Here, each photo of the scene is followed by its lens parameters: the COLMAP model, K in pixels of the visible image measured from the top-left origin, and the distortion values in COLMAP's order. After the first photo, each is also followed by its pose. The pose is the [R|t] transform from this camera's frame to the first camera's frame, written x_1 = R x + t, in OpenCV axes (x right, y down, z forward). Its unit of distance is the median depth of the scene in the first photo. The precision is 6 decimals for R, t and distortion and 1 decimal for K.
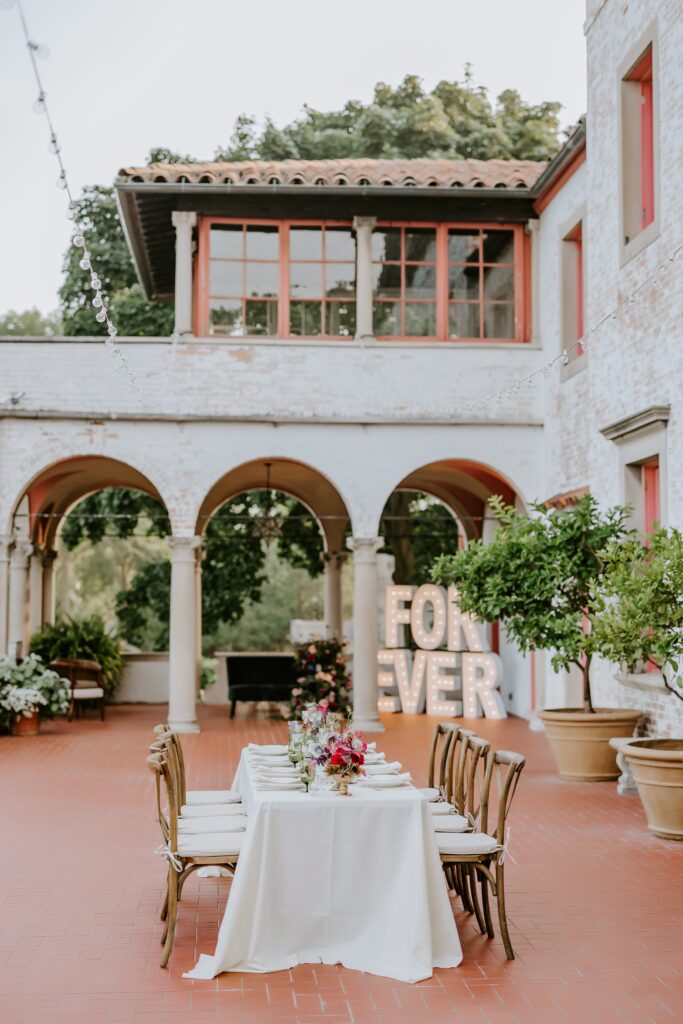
lens RADIAL K [[1417.7, 0, 341.5], [0, 1417.7, 512.0], [0, 0, 1]] dist [0.006715, 0.051396]
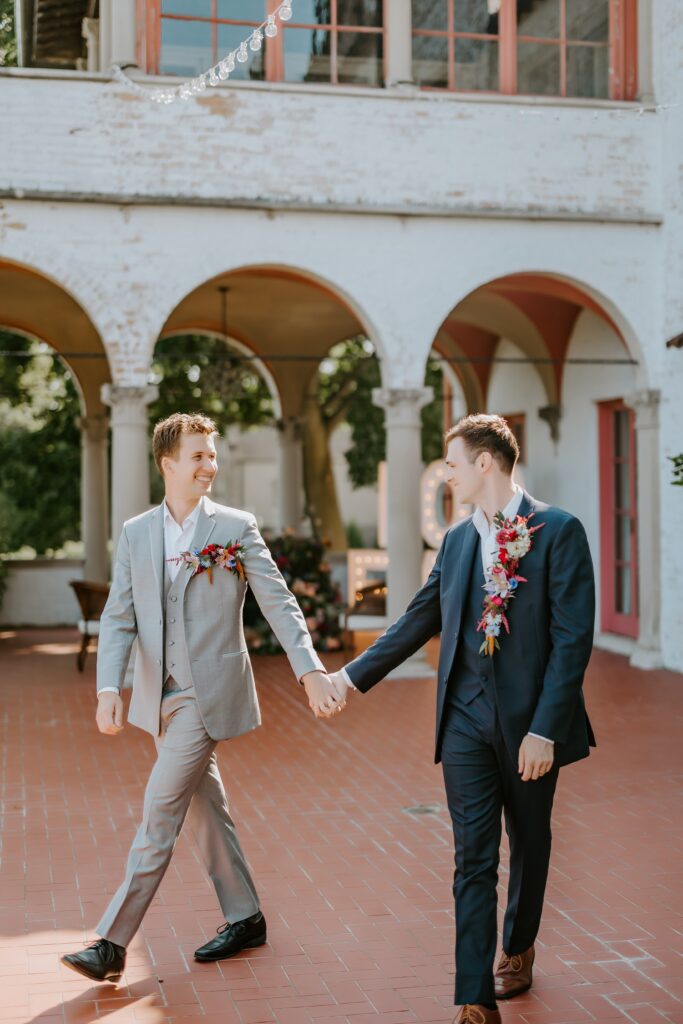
lens RADIAL K [[1417.7, 0, 341.5], [0, 1417.7, 512.0], [0, 0, 1]] dist [0.006715, 0.051396]
pose [[0.990569, -0.008423, 0.136753, -0.104732], [-0.002738, 0.996692, 0.081219, 0.021967], [-0.136985, -0.080828, 0.987270, 0.339365]]
